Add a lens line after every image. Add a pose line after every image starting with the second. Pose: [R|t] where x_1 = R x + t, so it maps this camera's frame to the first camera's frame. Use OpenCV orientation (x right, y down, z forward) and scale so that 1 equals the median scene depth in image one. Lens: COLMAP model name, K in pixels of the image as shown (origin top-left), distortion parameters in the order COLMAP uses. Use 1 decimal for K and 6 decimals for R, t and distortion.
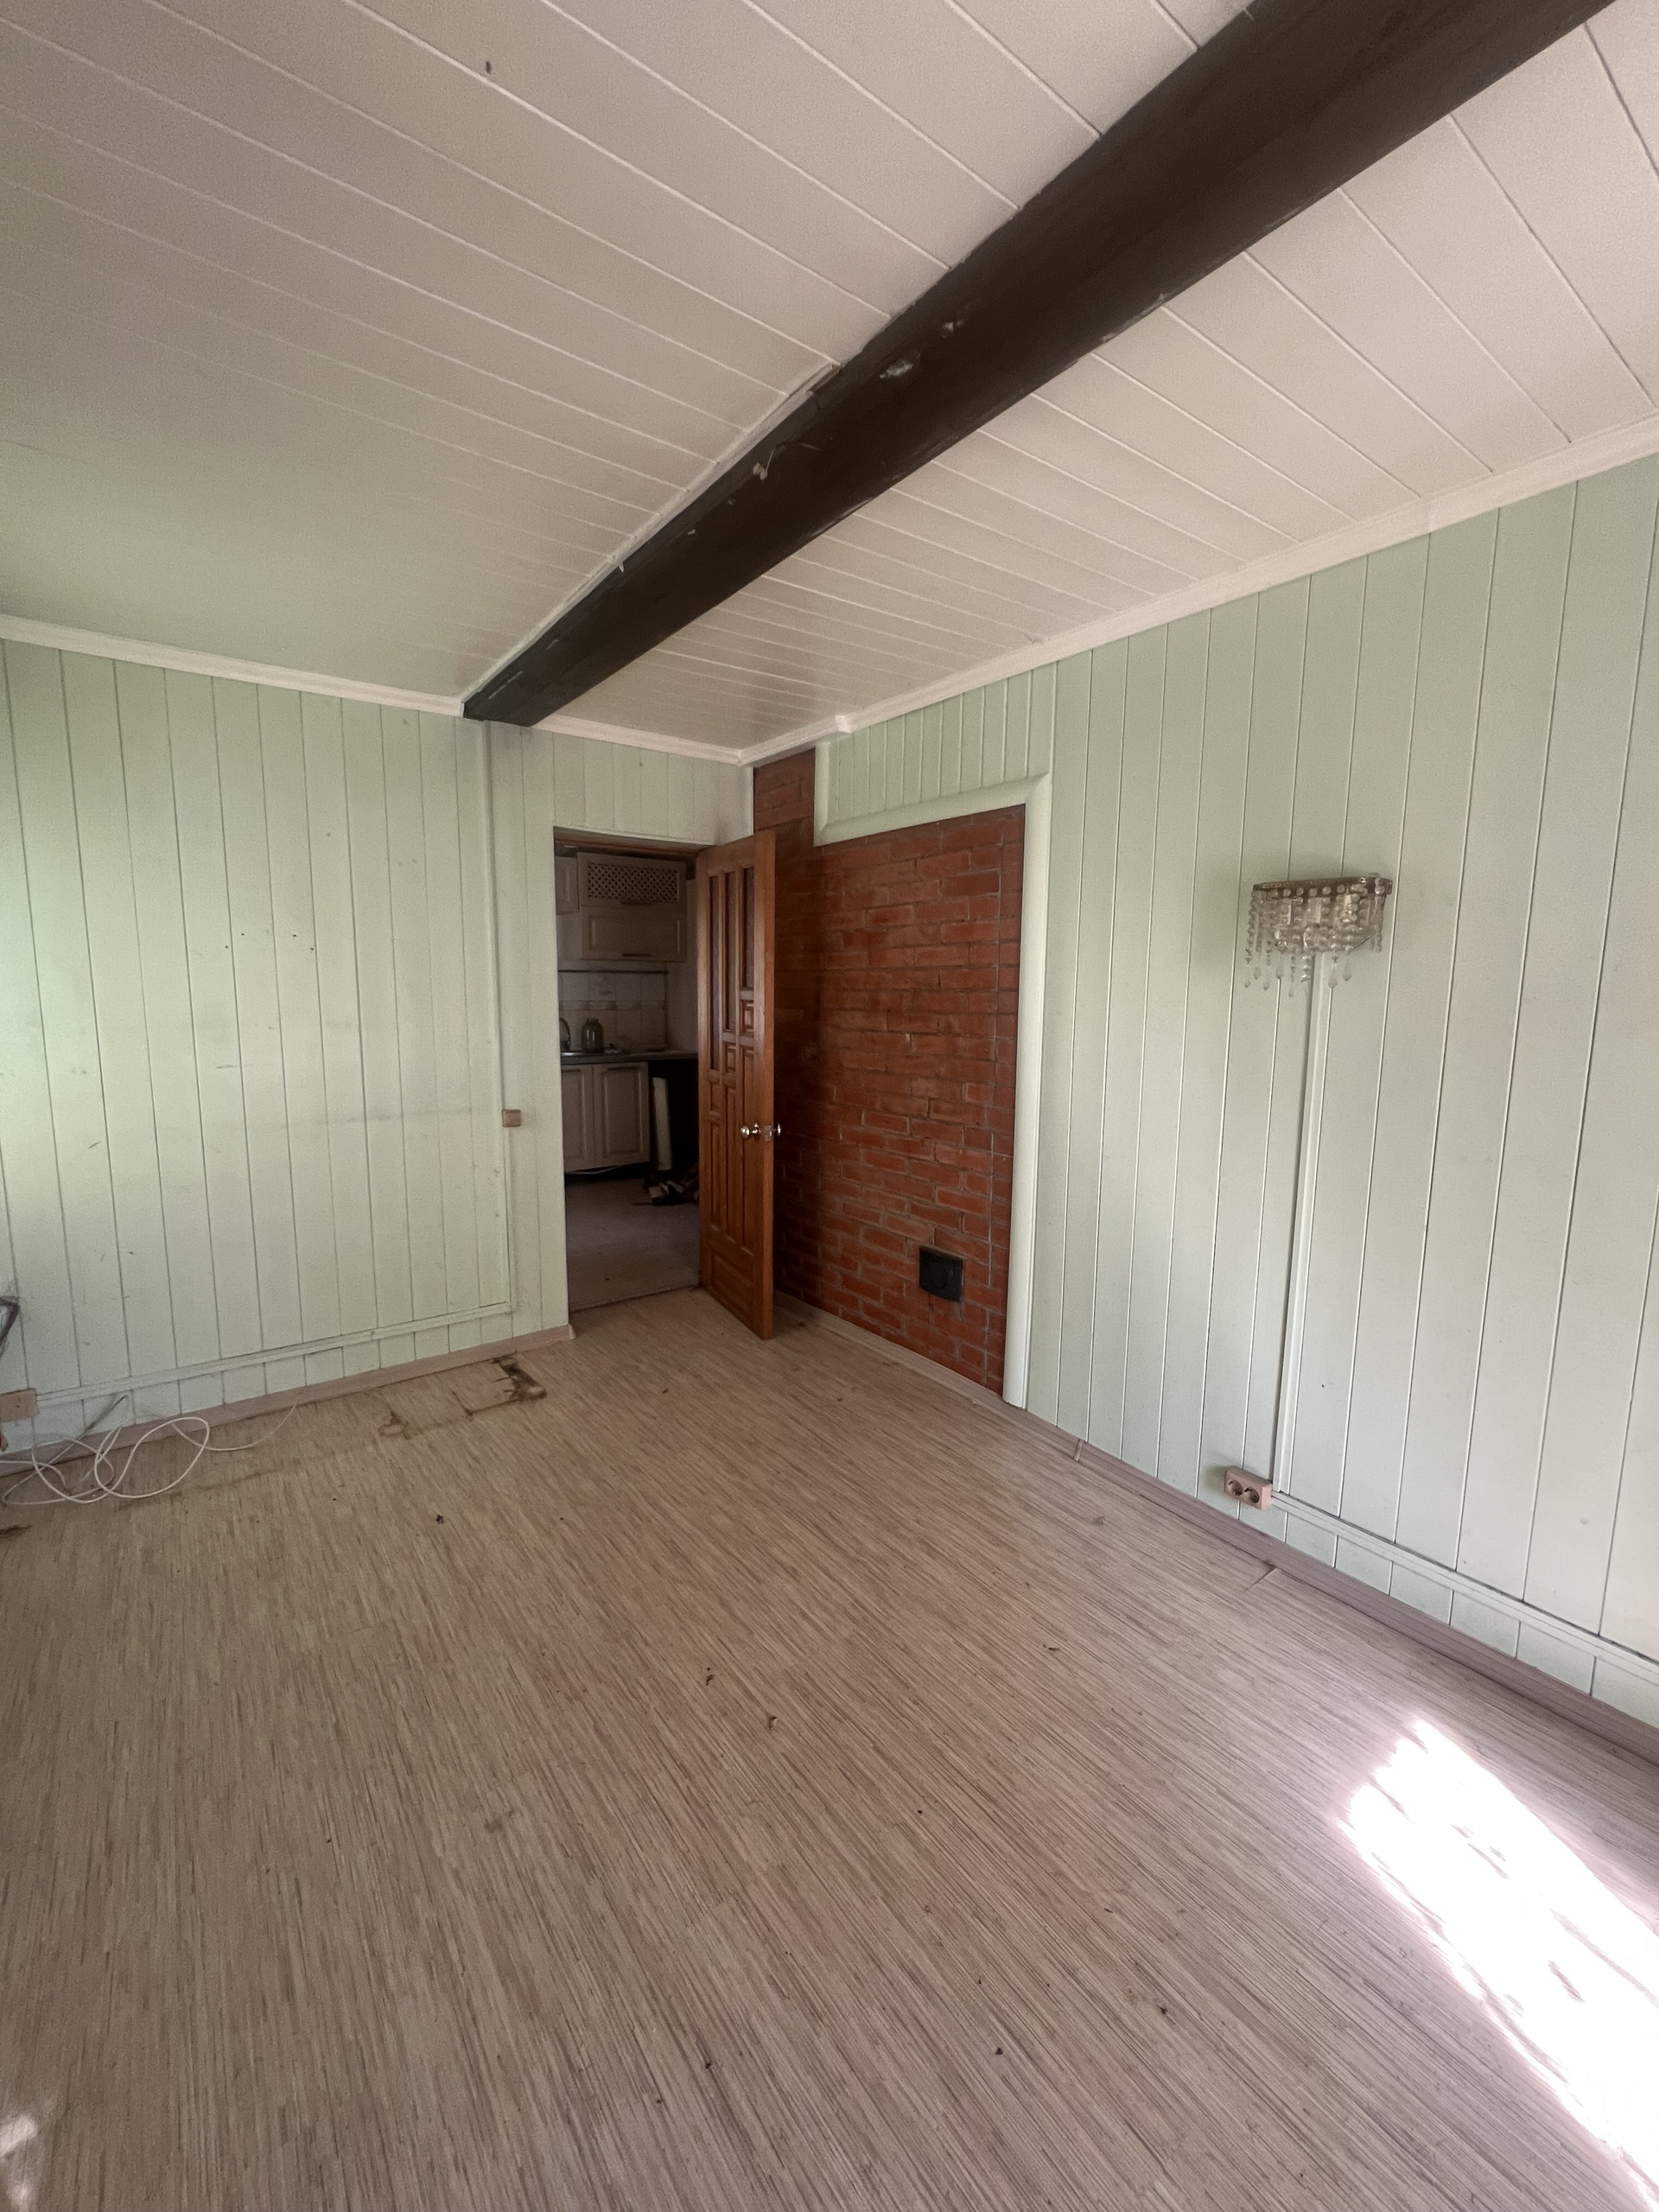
lens RADIAL K [[888.2, 0, 828.4], [0, 888.2, 1112.3], [0, 0, 1]] dist [-0.002858, -0.000057]
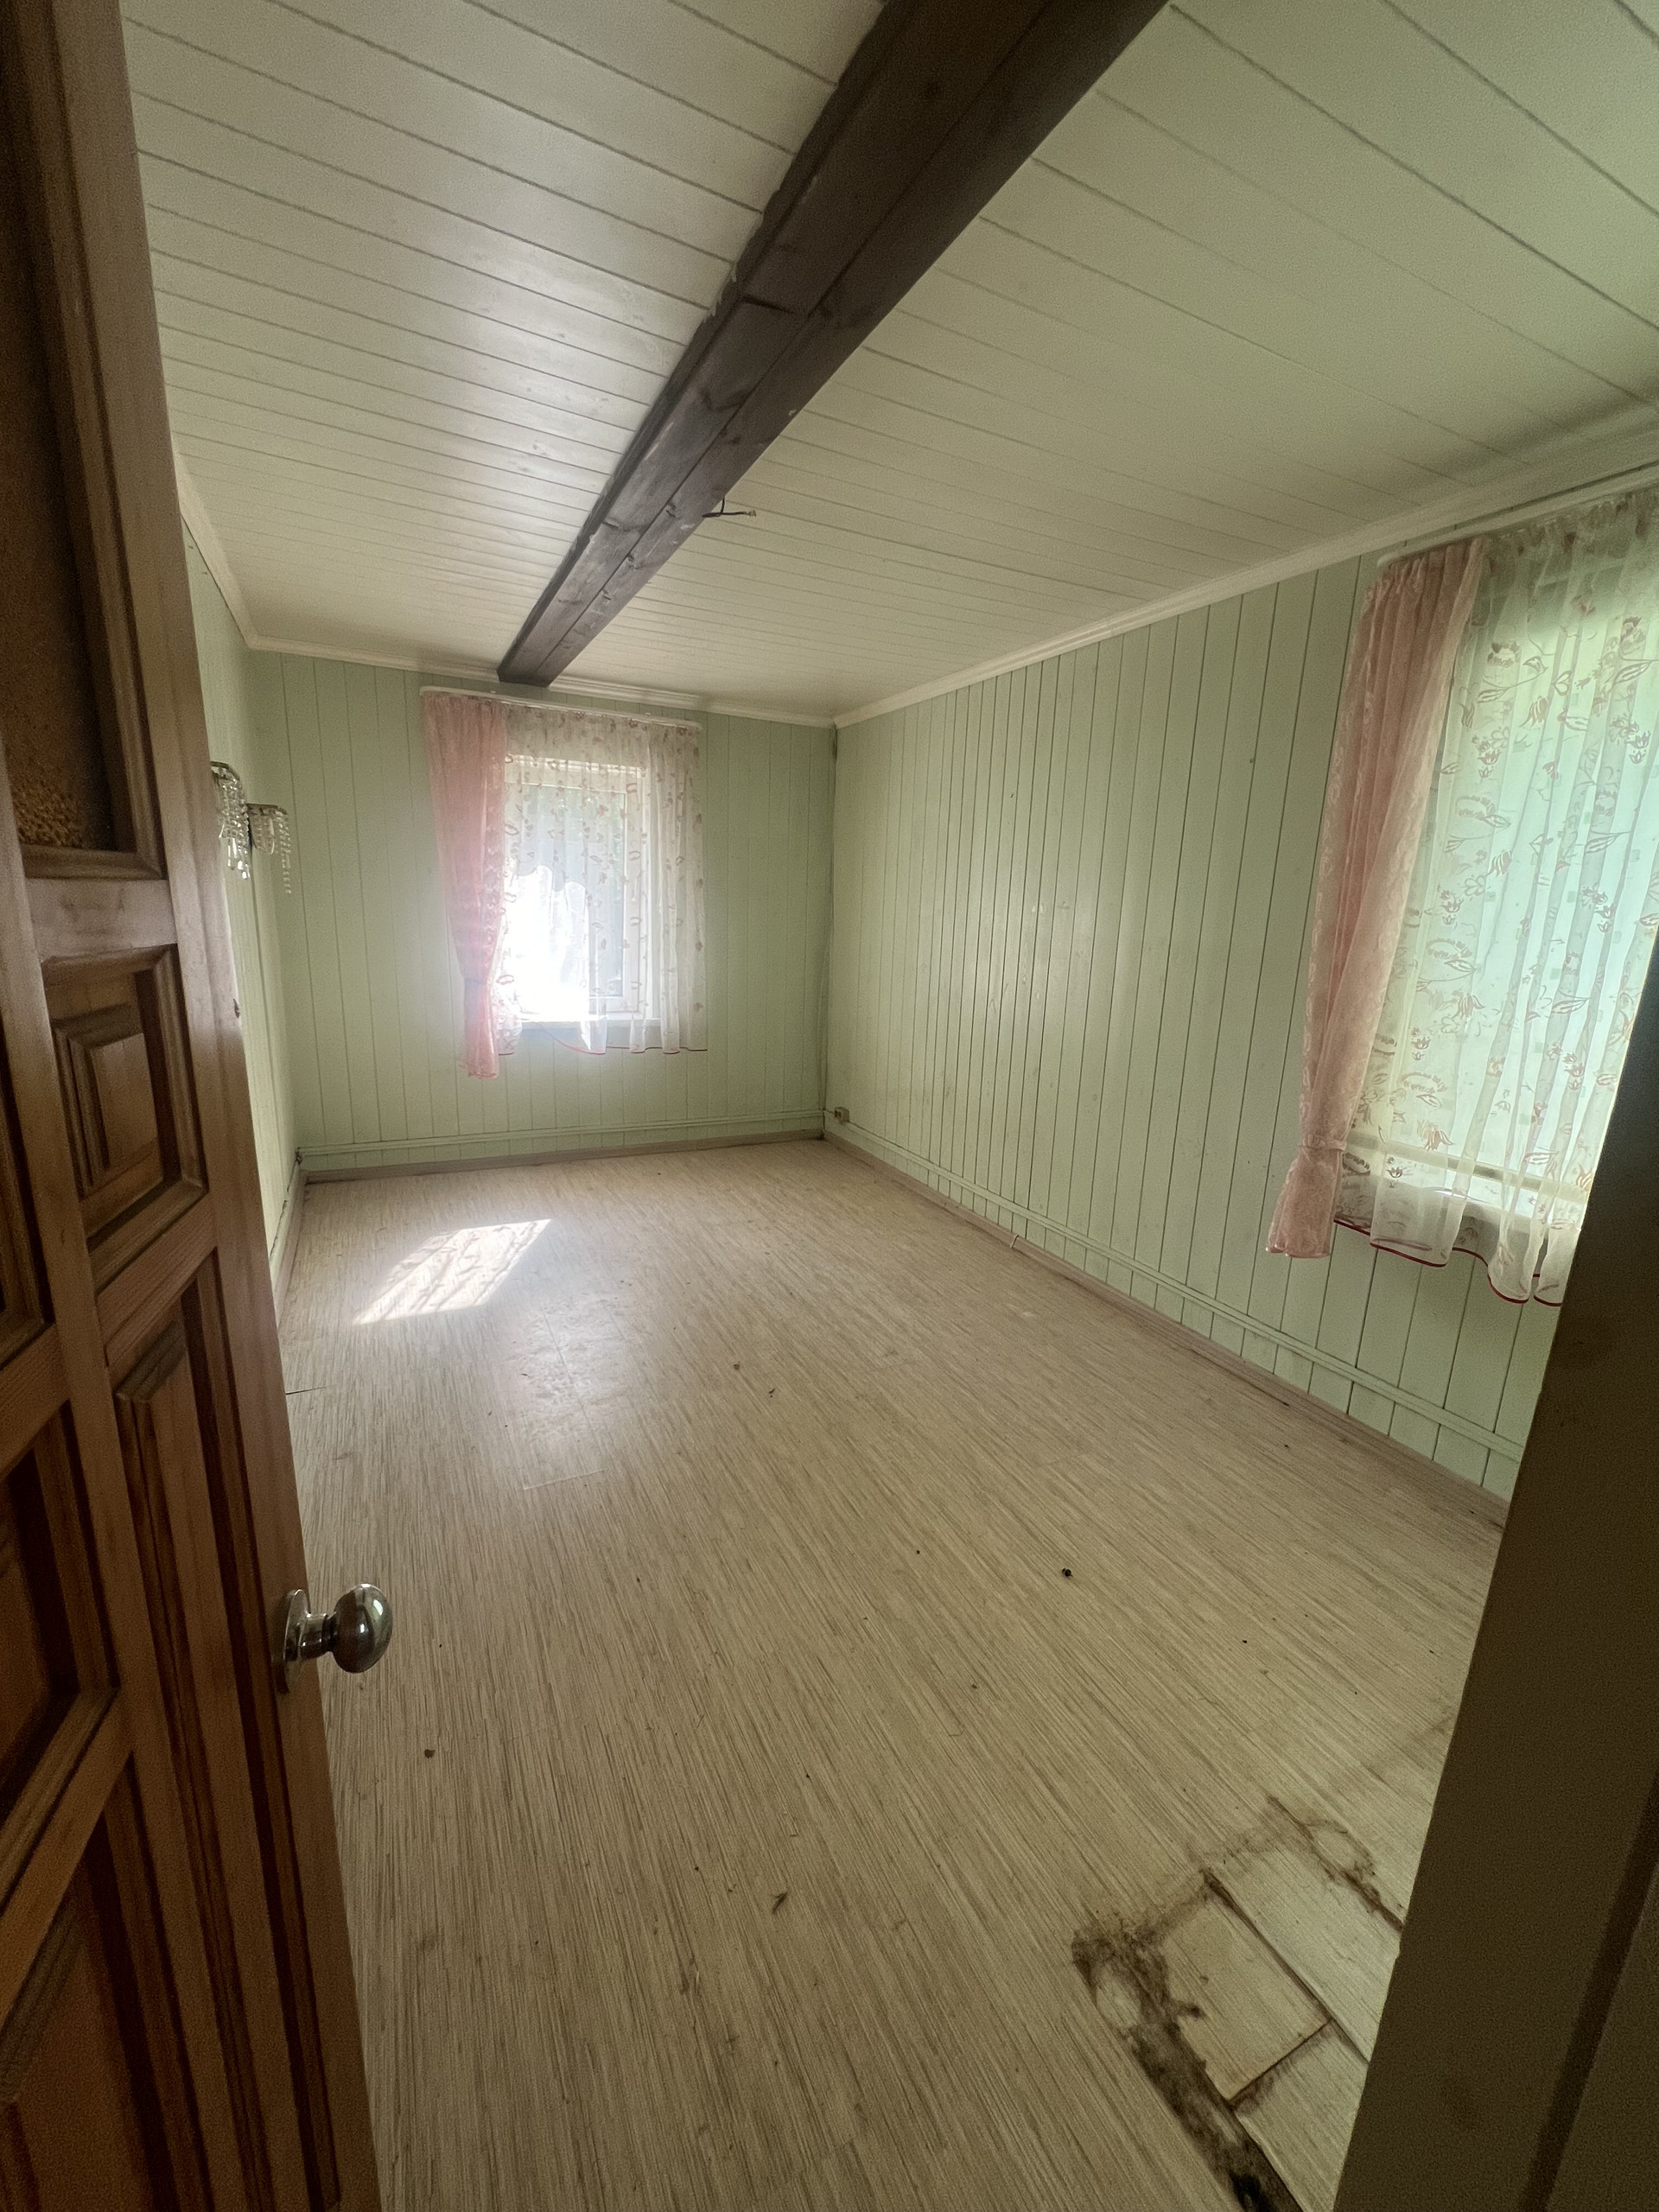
lens RADIAL K [[888.2, 0, 830.6], [0, 888.2, 1110.6], [0, 0, 1]] dist [-0.002858, -0.000057]
pose [[-0.984267, -0.082655, 0.156162, -0.308497], [-0.021202, 0.932698, 0.360034, -0.221509], [-0.175411, 0.351058, -0.919777, 1.597984]]
